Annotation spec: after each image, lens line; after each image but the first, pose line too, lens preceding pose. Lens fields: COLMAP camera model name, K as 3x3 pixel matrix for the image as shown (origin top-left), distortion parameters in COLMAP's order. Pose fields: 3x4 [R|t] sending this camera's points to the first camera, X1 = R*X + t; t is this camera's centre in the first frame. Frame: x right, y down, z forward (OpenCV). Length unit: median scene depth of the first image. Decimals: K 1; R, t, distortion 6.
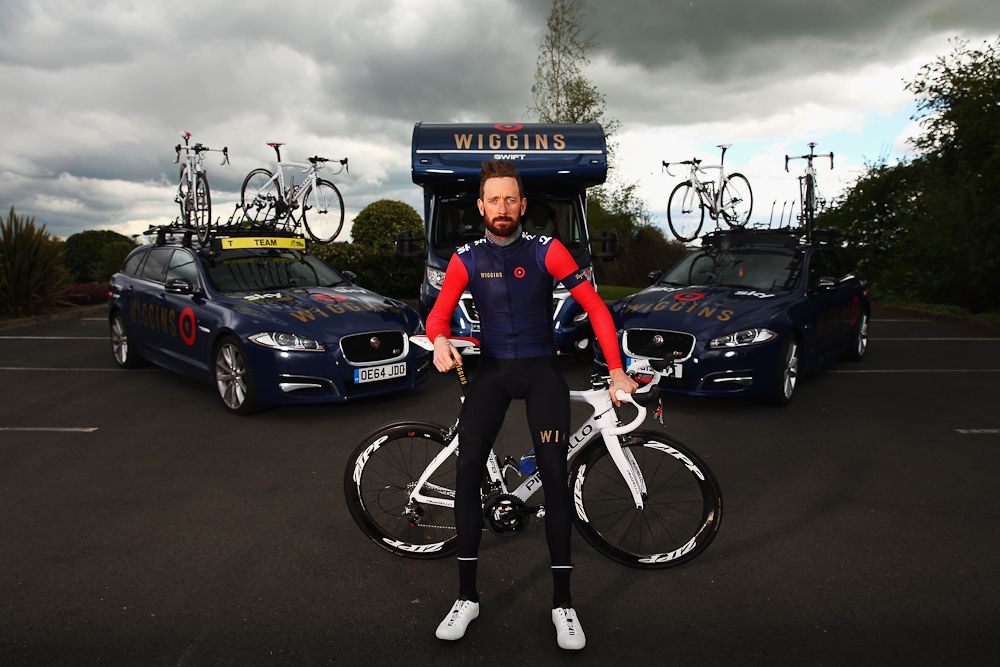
lens RADIAL K [[695.2, 0, 496.1], [0, 695.2, 342.2], [0, 0, 1]] dist [-0.082520, 0.035347]
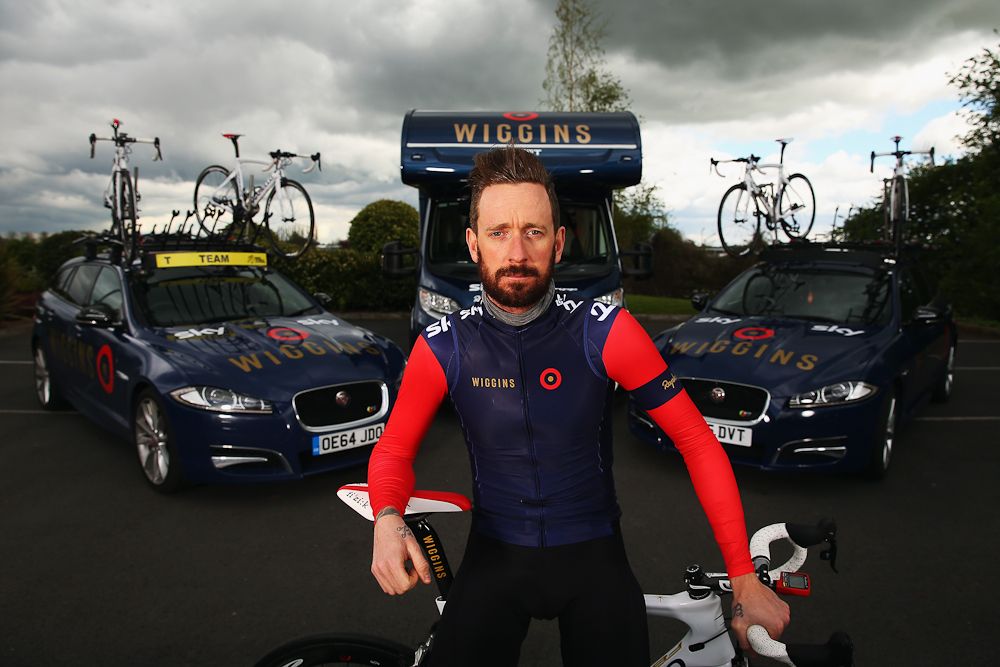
lens RADIAL K [[695.2, 0, 505.2], [0, 695.2, 332.3], [0, 0, 1]] dist [-0.082520, 0.035347]
pose [[0.999990, 0.004529, 0.000210, 0.000525], [-0.004526, 0.999929, -0.010987, -0.049458], [-0.000260, 0.010986, 0.999940, 0.197613]]
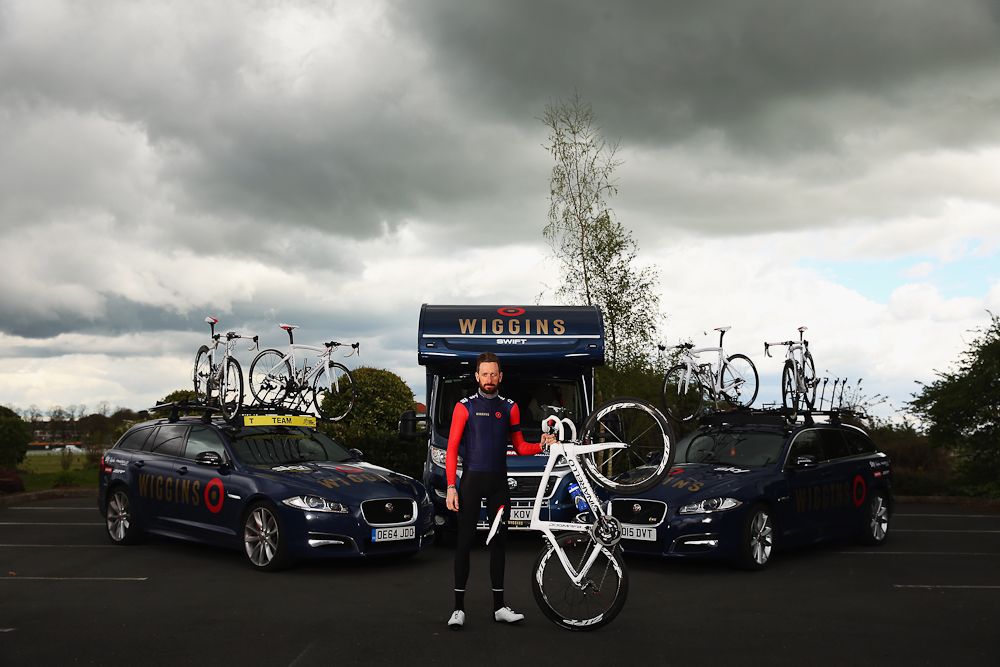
lens RADIAL K [[1179.6, 0, 499.2], [0, 1179.6, 337.2], [0, 0, 1]] dist [0.037873, 0.000000]
pose [[0.999843, 0.004794, -0.017032, 0.032042], [-0.008330, 0.976783, -0.214070, 0.111683], [0.015611, 0.214179, 0.976670, -0.766145]]
